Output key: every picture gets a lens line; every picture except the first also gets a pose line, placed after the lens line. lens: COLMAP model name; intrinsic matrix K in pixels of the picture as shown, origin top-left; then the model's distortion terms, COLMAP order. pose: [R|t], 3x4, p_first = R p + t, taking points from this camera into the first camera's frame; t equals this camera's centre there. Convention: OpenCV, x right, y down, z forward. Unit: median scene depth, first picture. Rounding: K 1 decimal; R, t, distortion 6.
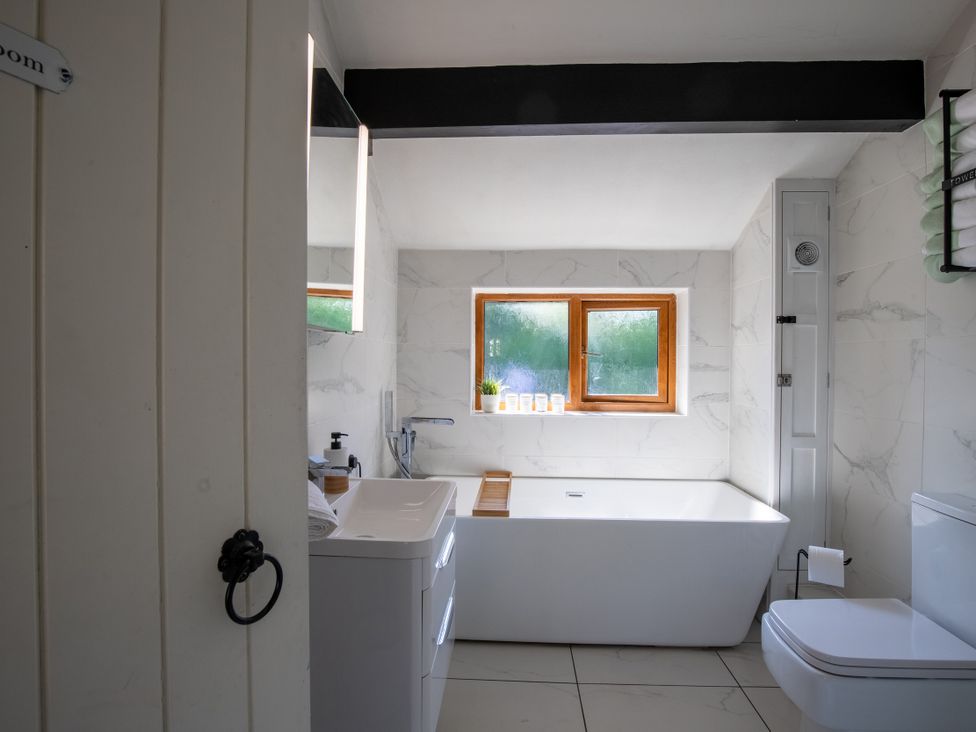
lens RADIAL K [[505.4, 0, 493.2], [0, 505.4, 363.1], [0, 0, 1]] dist [-0.034994, 0.005328]
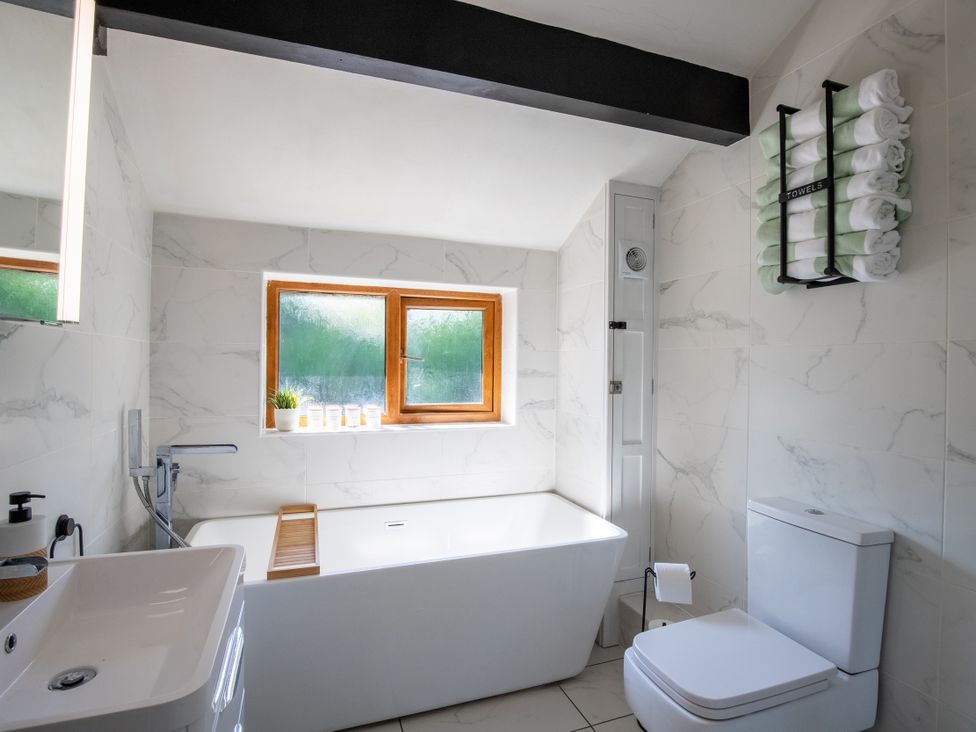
lens RADIAL K [[505.4, 0, 493.2], [0, 505.4, 363.1], [0, 0, 1]] dist [-0.034994, 0.005328]
pose [[0.919743, 0.003940, 0.392501, -0.020812], [-0.003149, 0.999992, -0.002659, -0.008773], [-0.392508, 0.001210, 0.919748, 0.171929]]
